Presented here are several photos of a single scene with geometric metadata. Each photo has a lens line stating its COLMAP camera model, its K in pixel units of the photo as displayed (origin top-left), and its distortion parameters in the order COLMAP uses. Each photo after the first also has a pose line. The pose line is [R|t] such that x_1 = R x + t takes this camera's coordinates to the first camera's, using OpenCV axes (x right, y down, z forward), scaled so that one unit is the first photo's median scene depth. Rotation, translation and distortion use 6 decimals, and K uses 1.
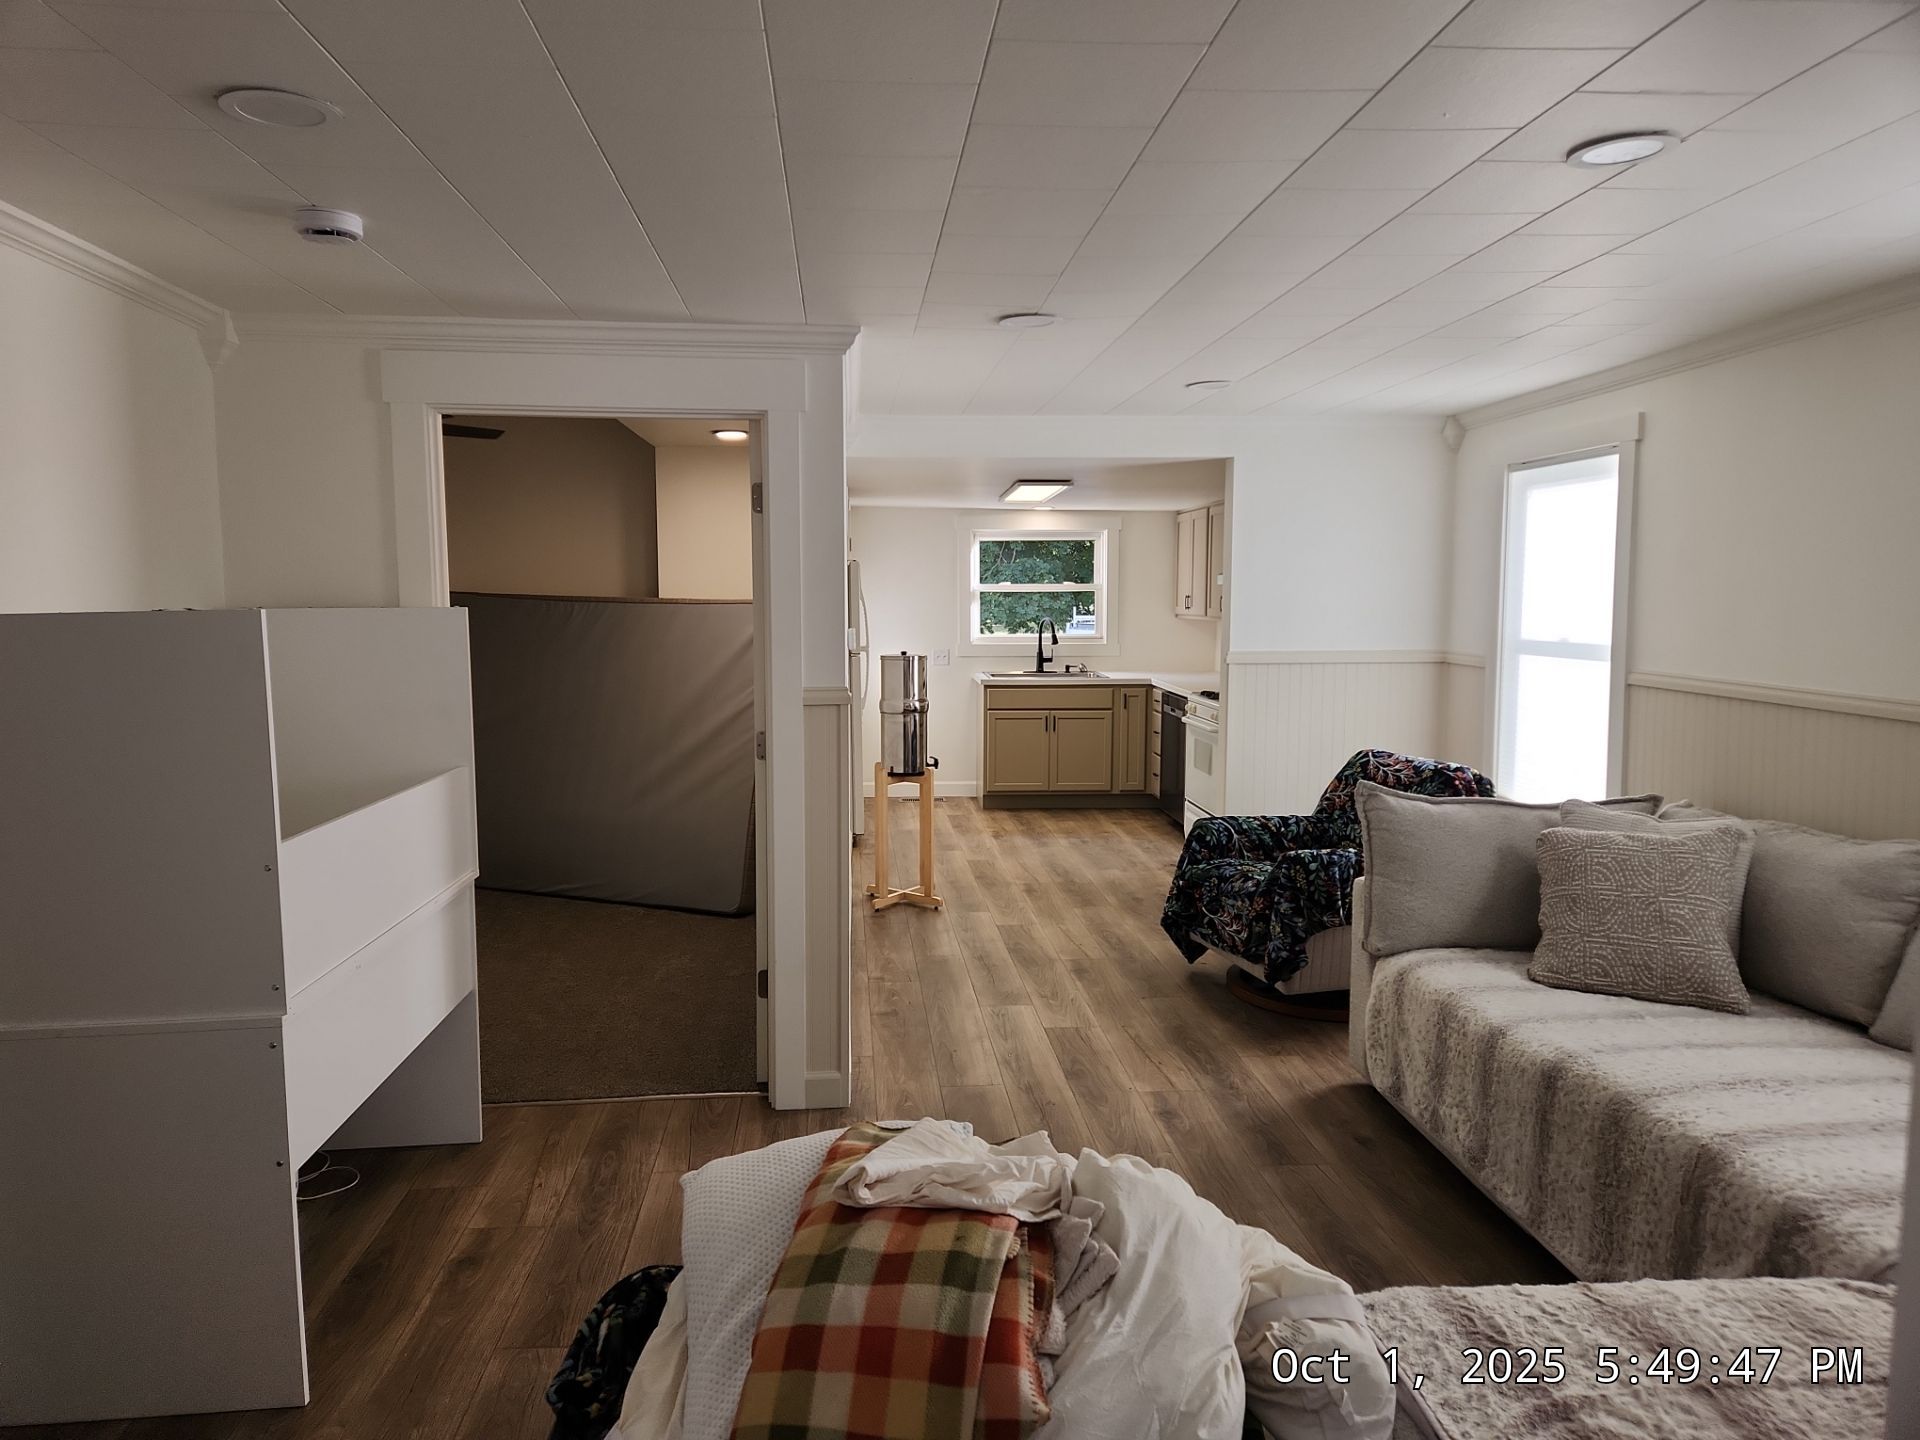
lens RADIAL K [[1265.9, 0, 960.0], [0, 1265.9, 720.0], [0, 0, 1]] dist [0.082143, -0.069241]
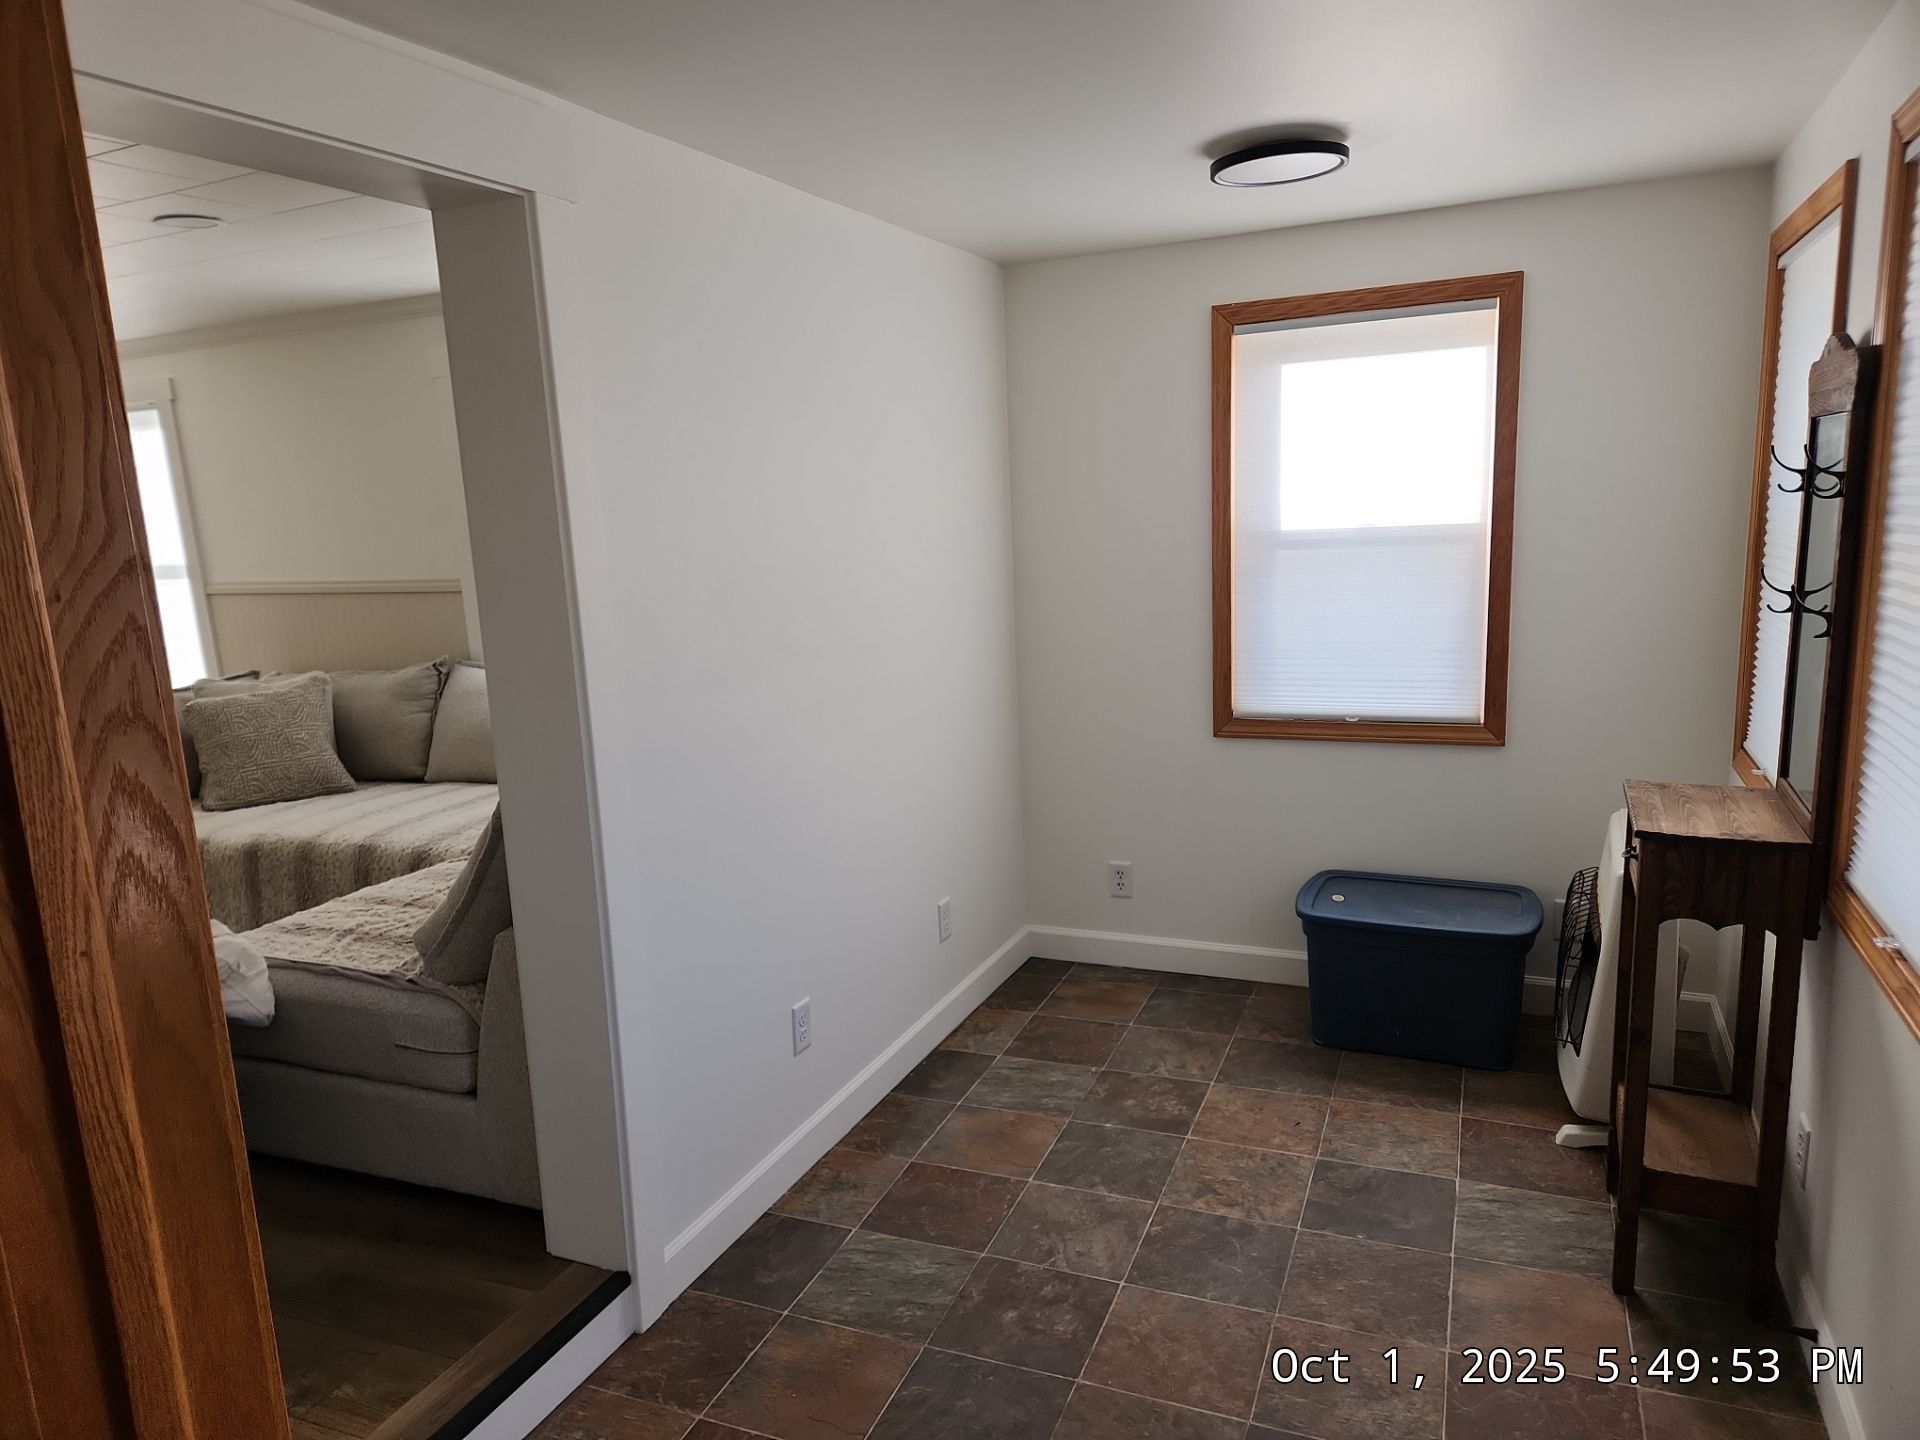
lens RADIAL K [[1265.9, 0, 960.0], [0, 1265.9, 720.0], [0, 0, 1]] dist [0.082143, -0.069241]
pose [[0.476684, -0.188326, 0.858665, -0.343775], [0.145924, 0.980183, 0.133969, 0.043707], [-0.866879, 0.061439, 0.494719, -0.384054]]
